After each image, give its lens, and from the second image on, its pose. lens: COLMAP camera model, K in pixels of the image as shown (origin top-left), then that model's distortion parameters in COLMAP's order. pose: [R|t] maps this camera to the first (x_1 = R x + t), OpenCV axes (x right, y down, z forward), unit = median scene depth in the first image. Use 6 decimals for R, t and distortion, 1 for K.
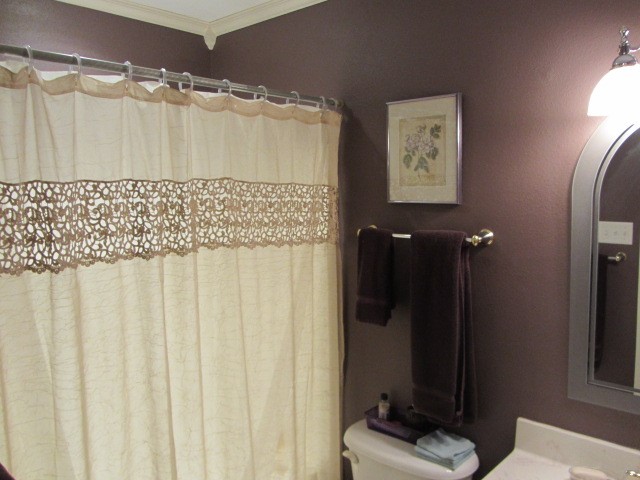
lens RADIAL K [[532.1, 0, 320.9], [0, 532.1, 240.1], [0, 0, 1]] dist [-0.030131, 0.003656]
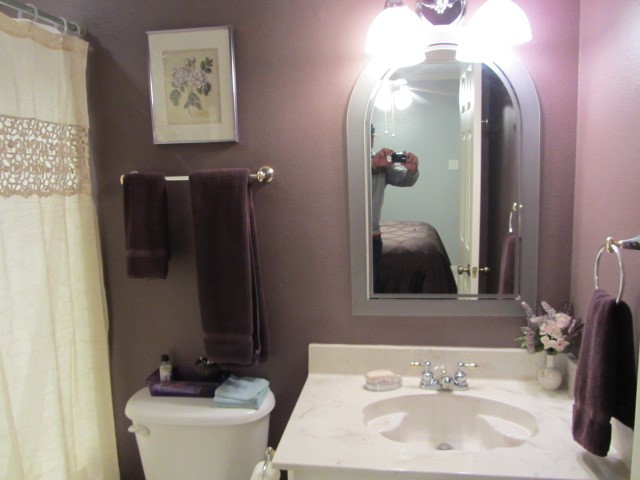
lens RADIAL K [[532.1, 0, 319.9], [0, 532.1, 239.5], [0, 0, 1]] dist [-0.030131, 0.003656]
pose [[0.831545, -0.085187, 0.548886, -0.151178], [0.069904, 0.996363, 0.048733, 0.068119], [-0.551041, -0.002155, 0.834475, 0.092262]]
